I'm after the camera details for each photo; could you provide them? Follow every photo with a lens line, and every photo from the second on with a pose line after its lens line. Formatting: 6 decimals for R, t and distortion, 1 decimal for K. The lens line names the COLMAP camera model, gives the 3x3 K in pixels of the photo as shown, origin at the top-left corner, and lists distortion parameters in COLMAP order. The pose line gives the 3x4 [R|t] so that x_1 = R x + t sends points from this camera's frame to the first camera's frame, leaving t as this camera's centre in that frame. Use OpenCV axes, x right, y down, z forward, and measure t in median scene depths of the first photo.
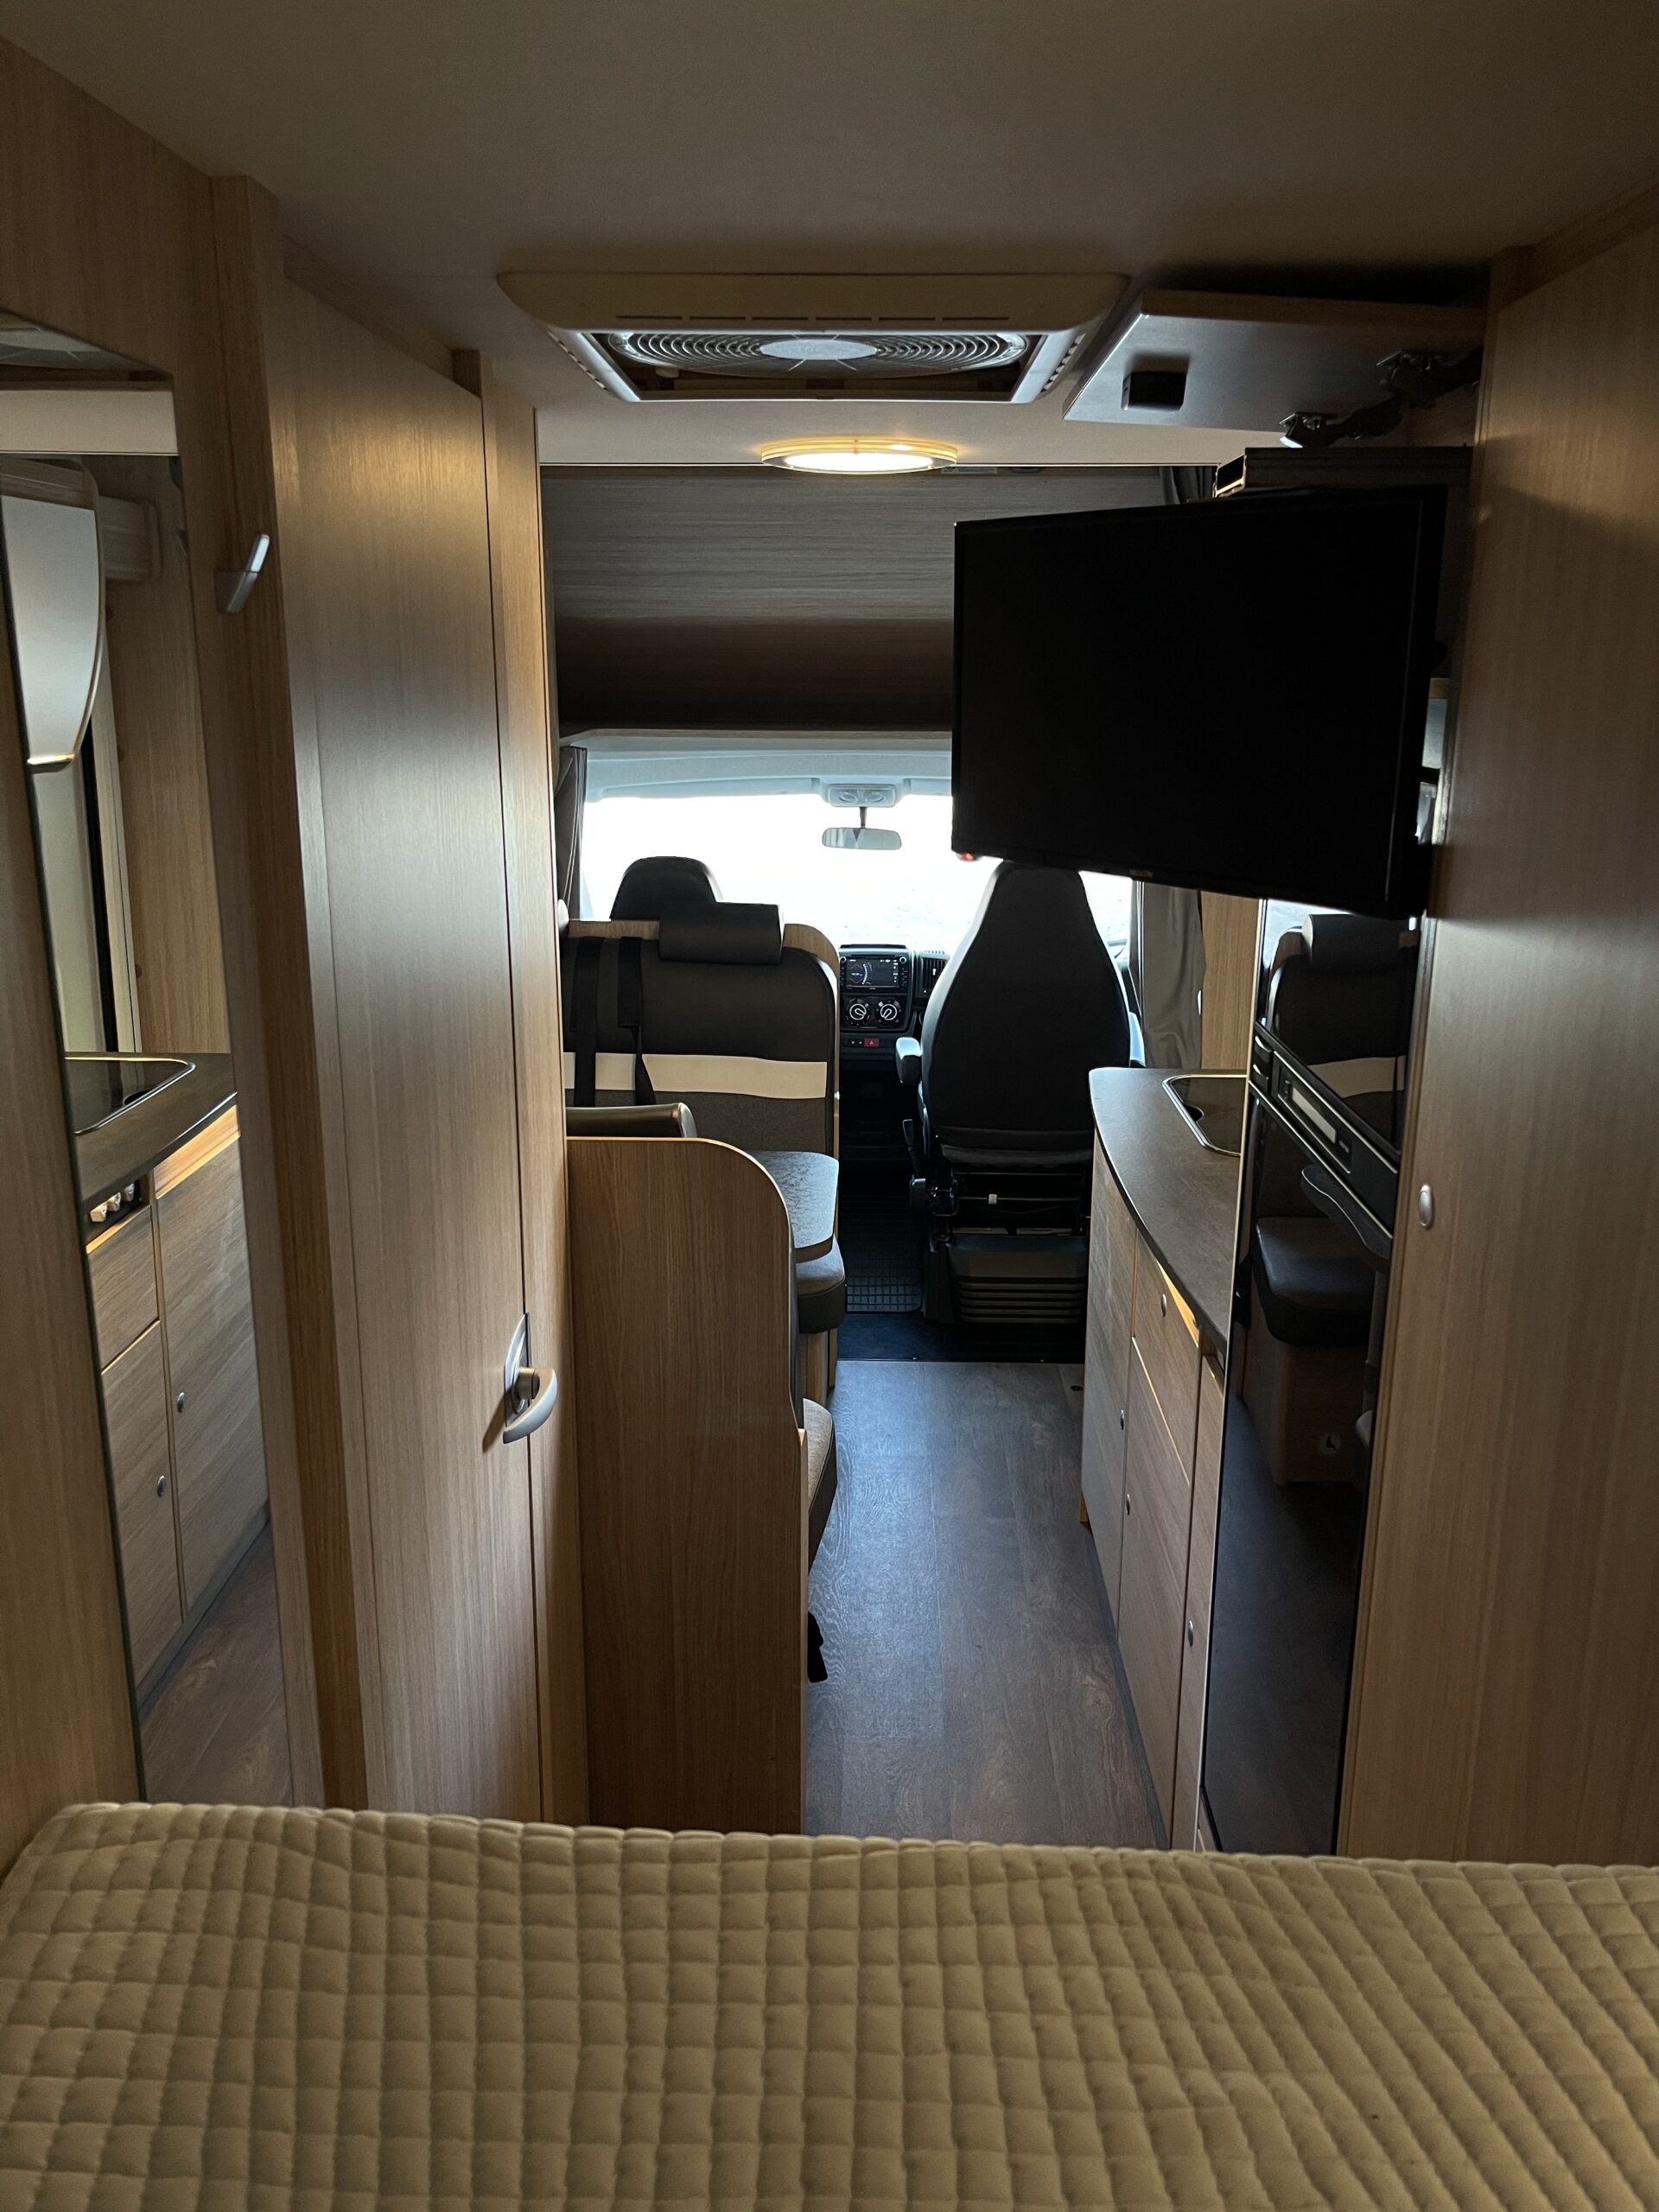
lens RADIAL K [[1707.0, 0, 841.6], [0, 1707.0, 1109.0], [0, 0, 1]] dist [0.056163, -0.076585]
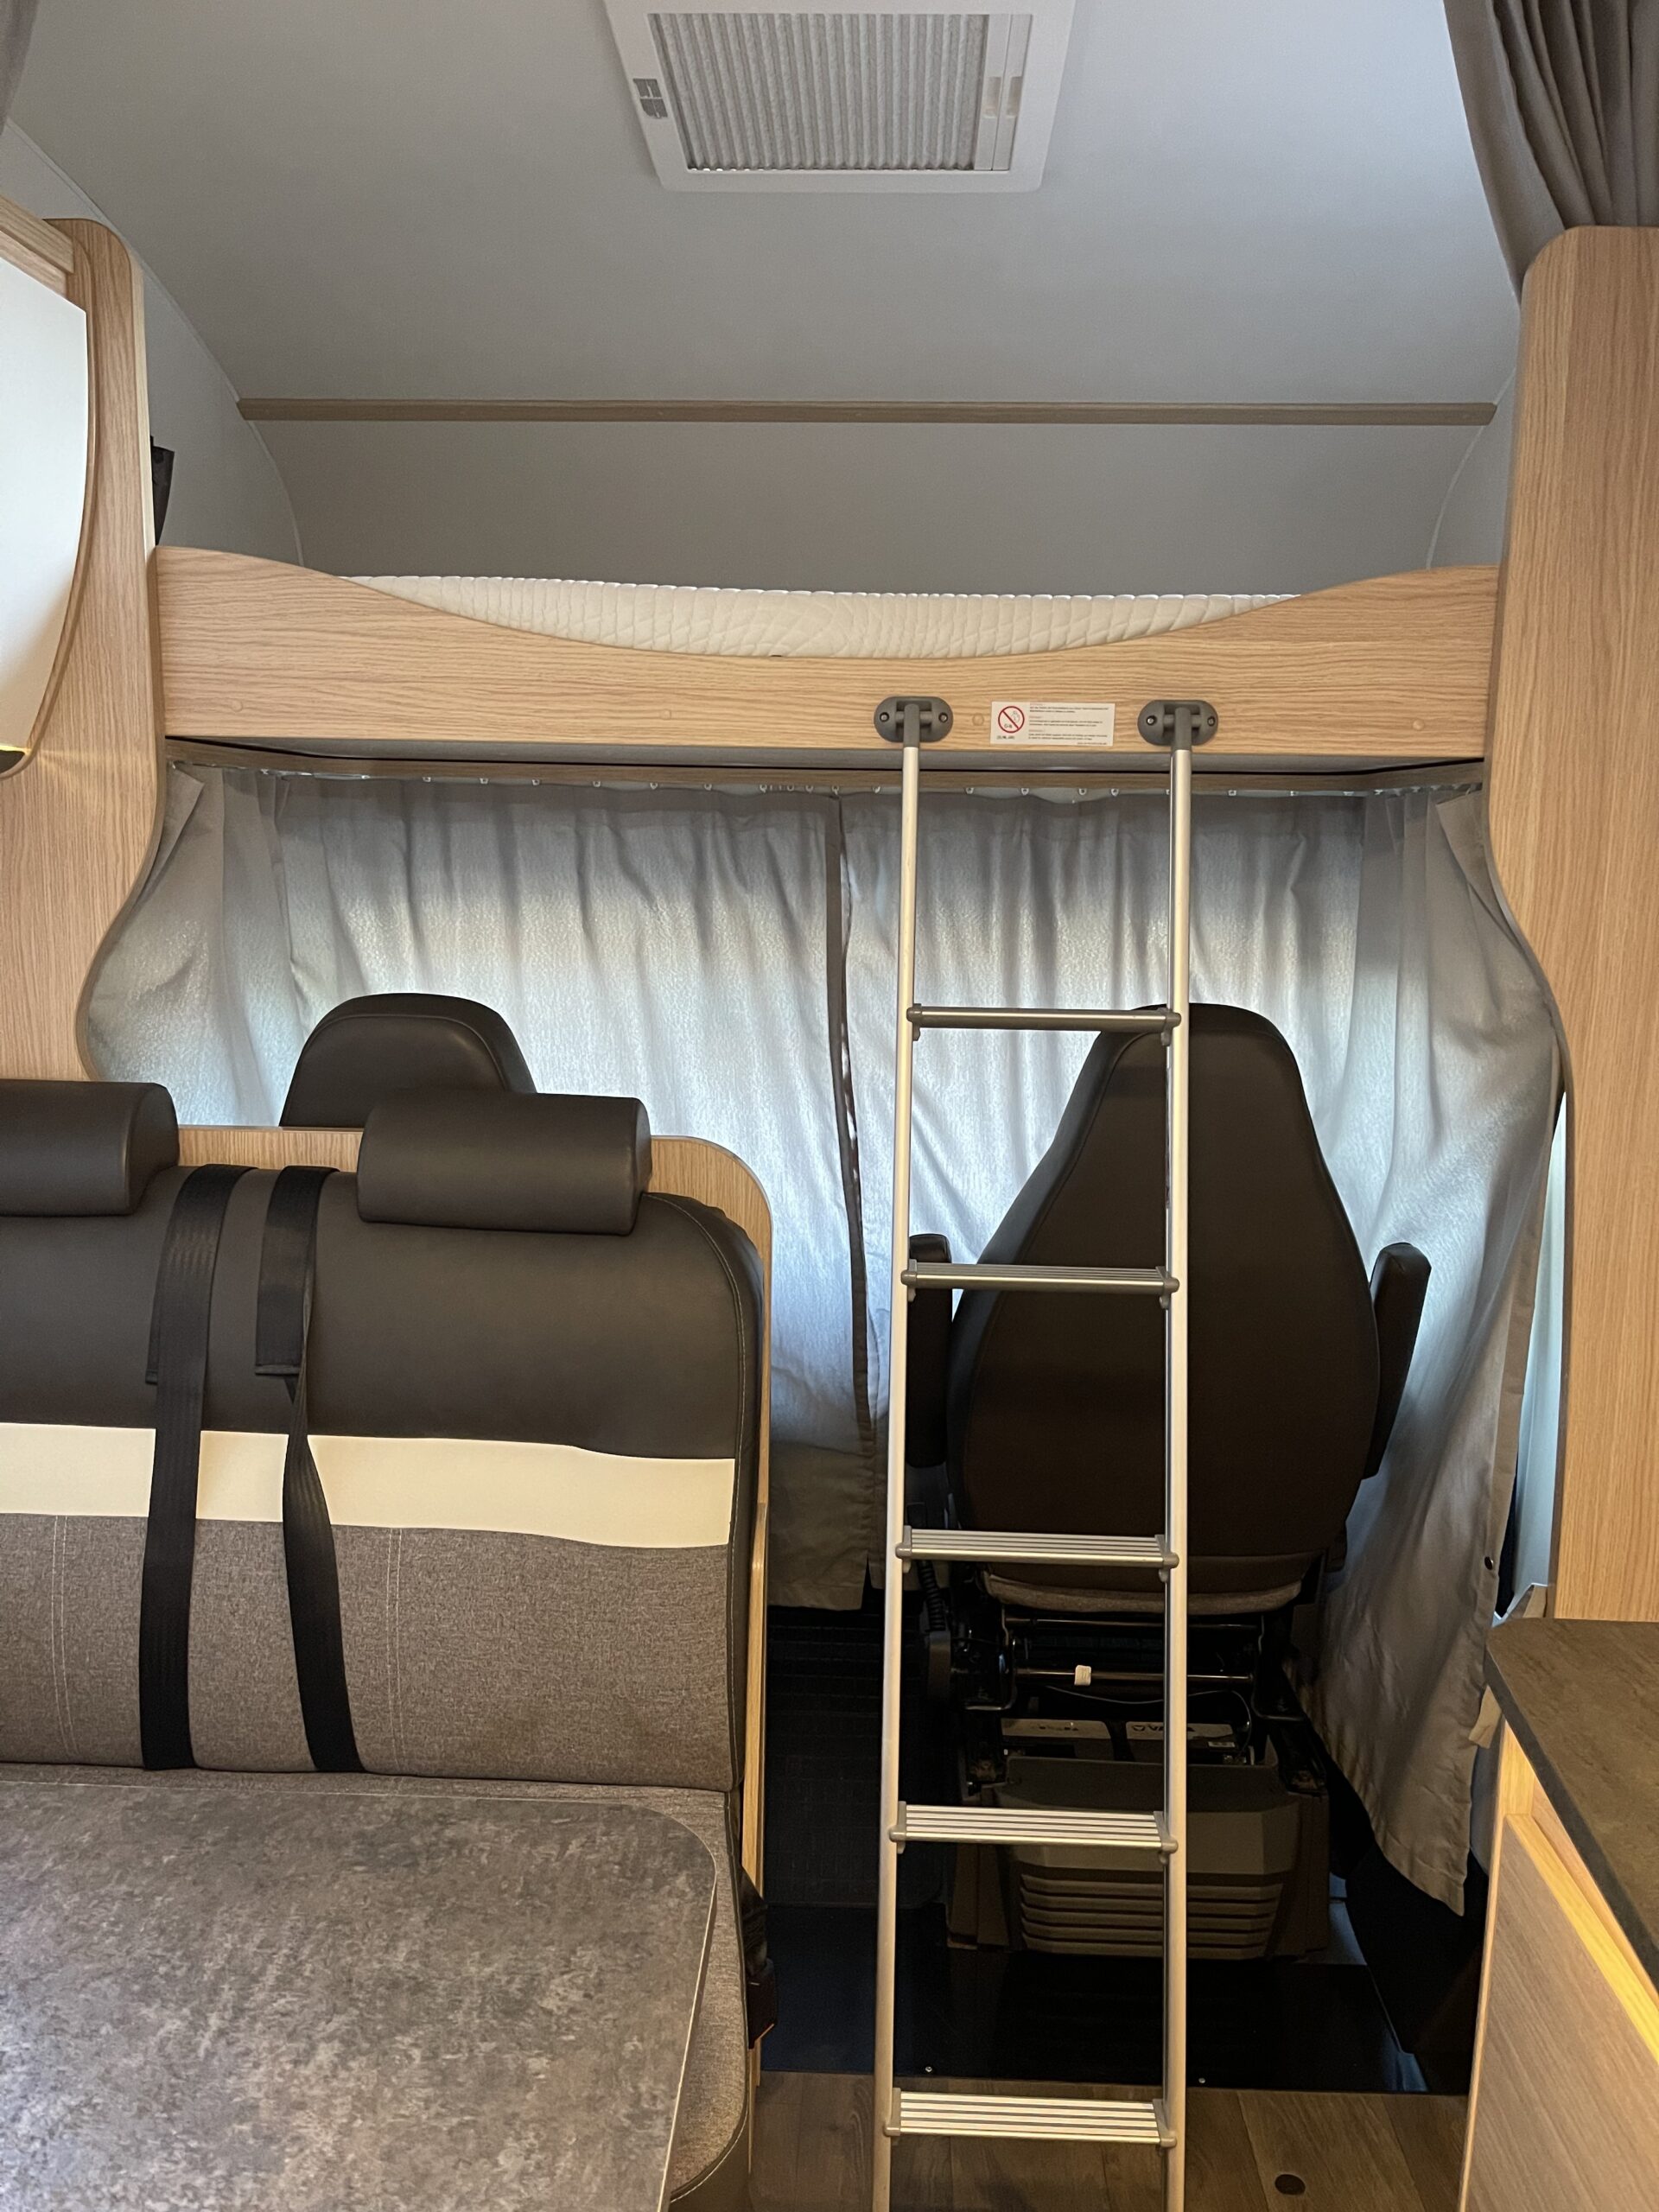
lens RADIAL K [[1707.0, 0, 836.6], [0, 1707.0, 1112.5], [0, 0, 1]] dist [0.056163, -0.076585]
pose [[0.999897, 0.012450, -0.007098, 0.017258], [-0.013126, 0.994400, -0.104868, -0.061389], [0.005752, 0.104950, 0.994461, 0.486968]]
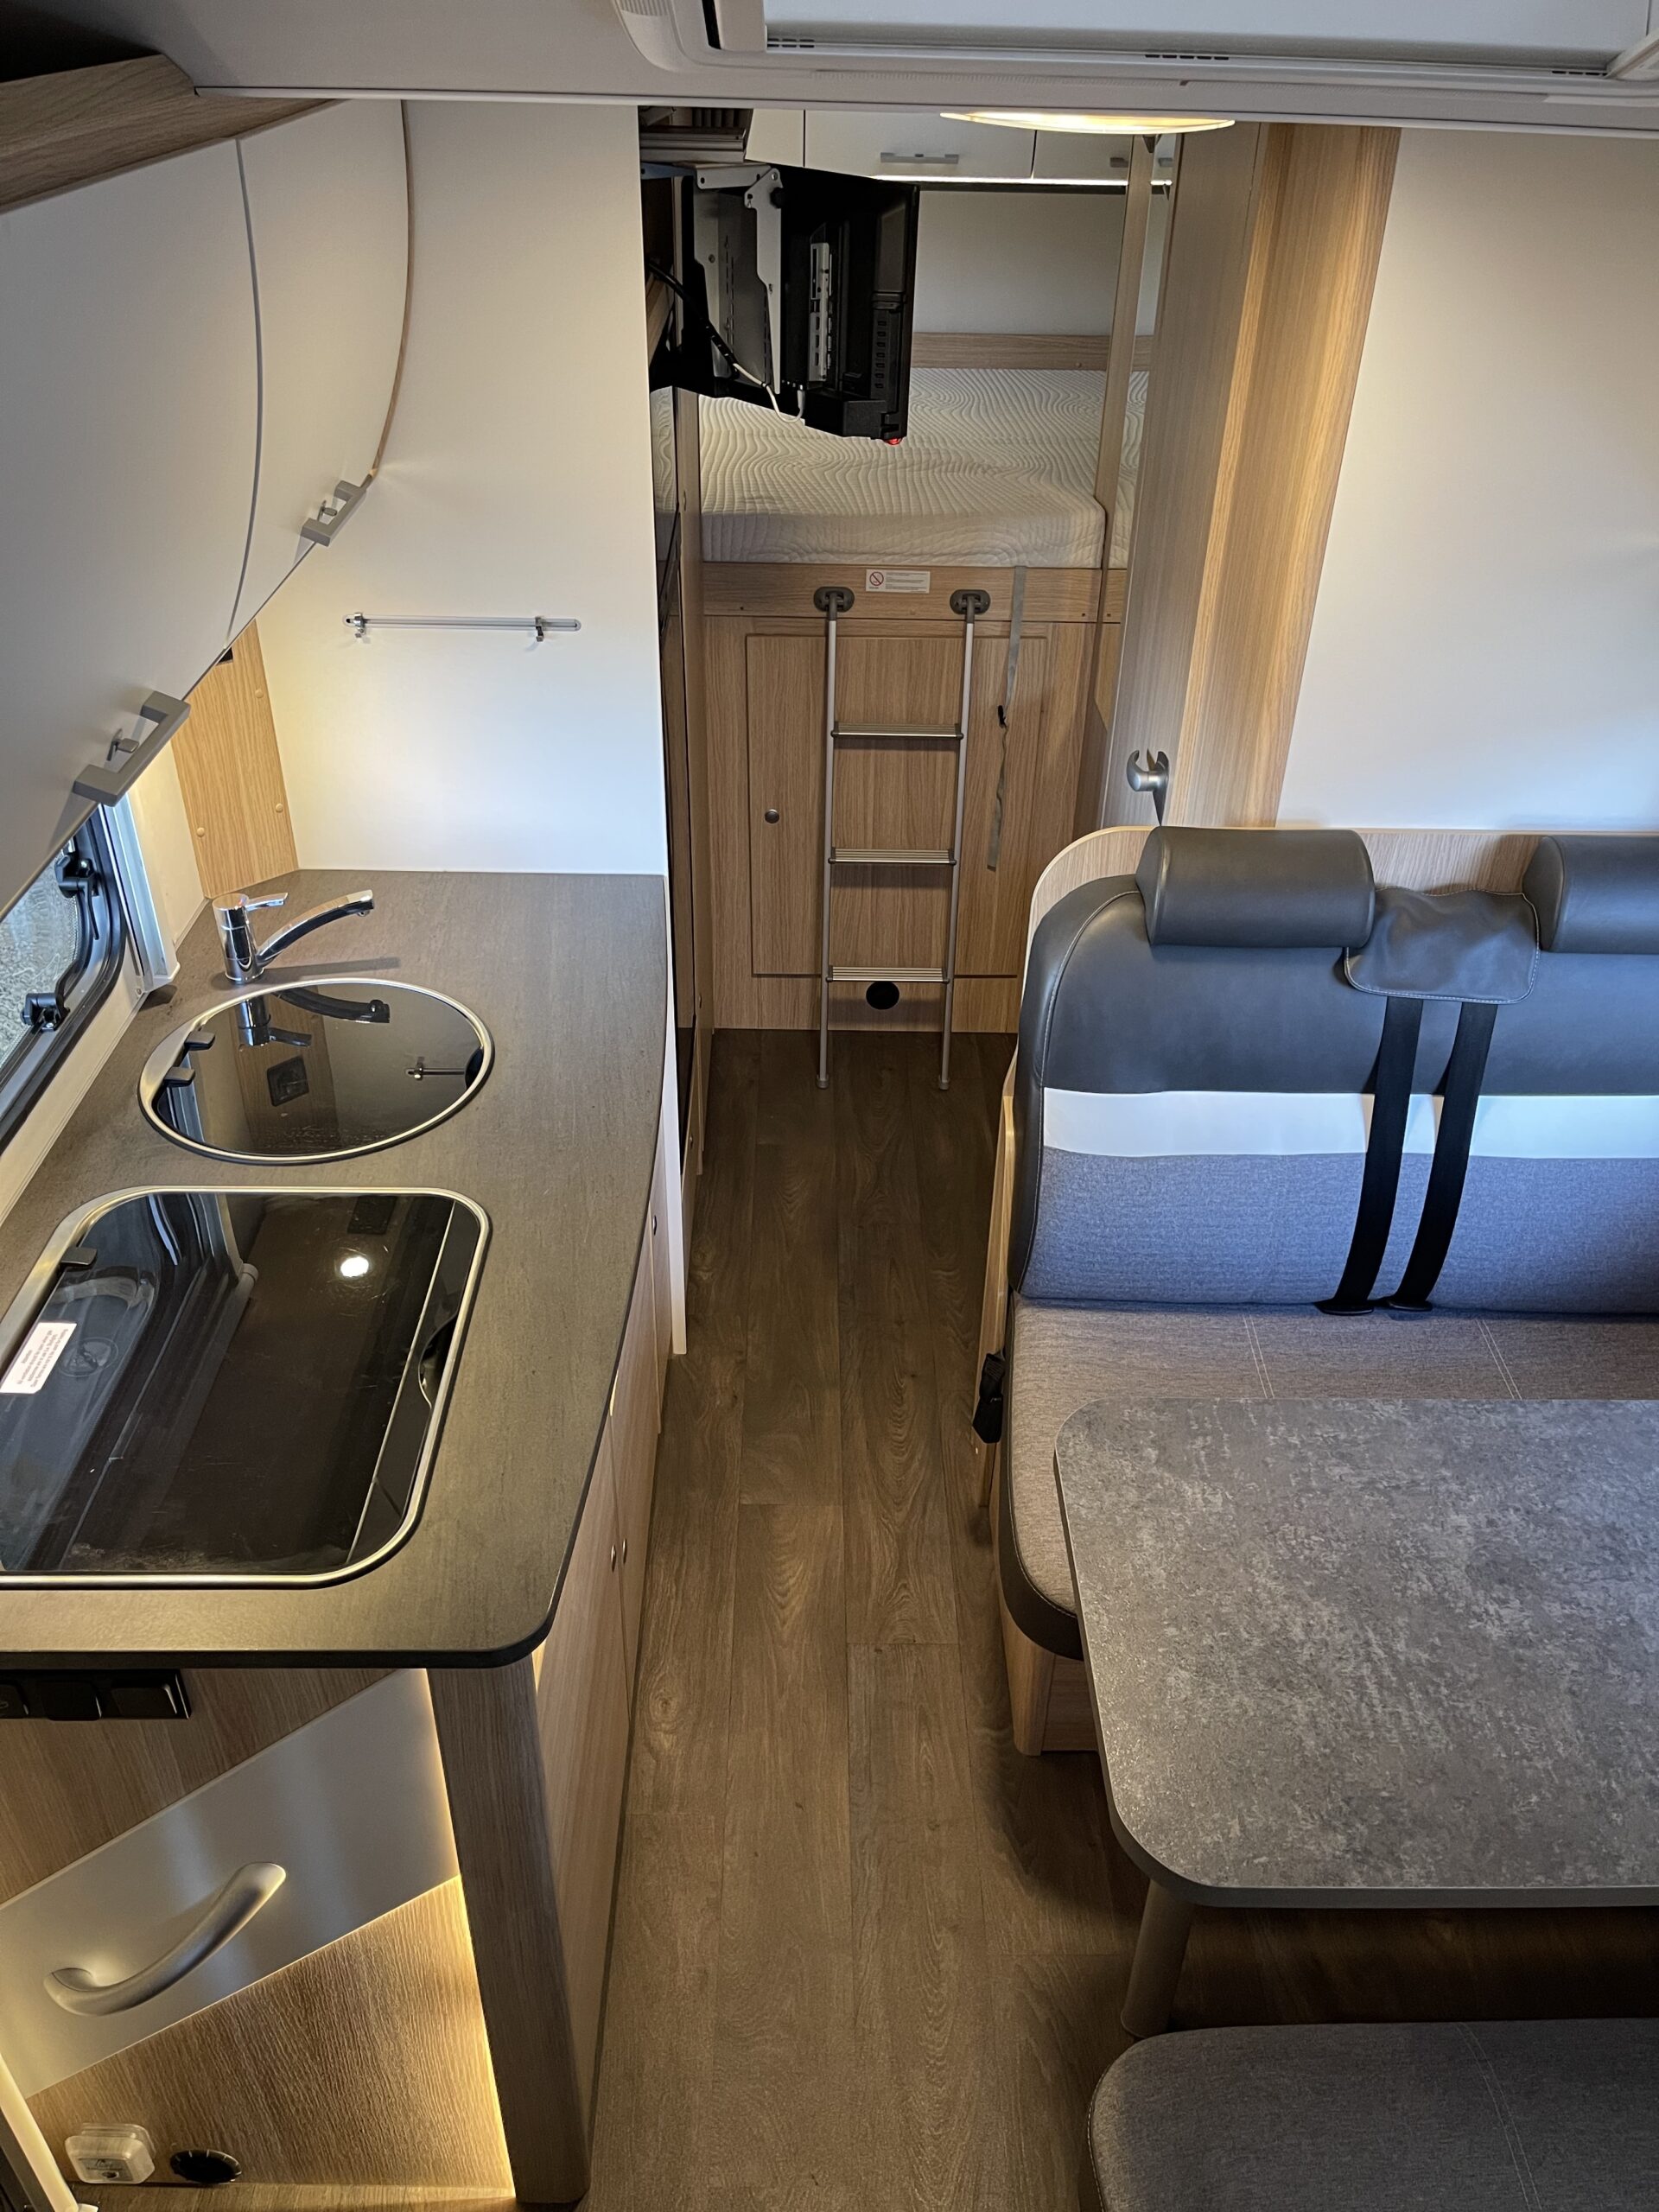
lens RADIAL K [[1707.0, 0, 836.6], [0, 1707.0, 1115.5], [0, 0, 1]] dist [0.056163, -0.076585]
pose [[-0.998927, -0.000745, -0.046308, 0.067852], [-0.035667, 0.650193, 0.758931, -0.310488], [0.029544, 0.759769, -0.649522, 0.863687]]
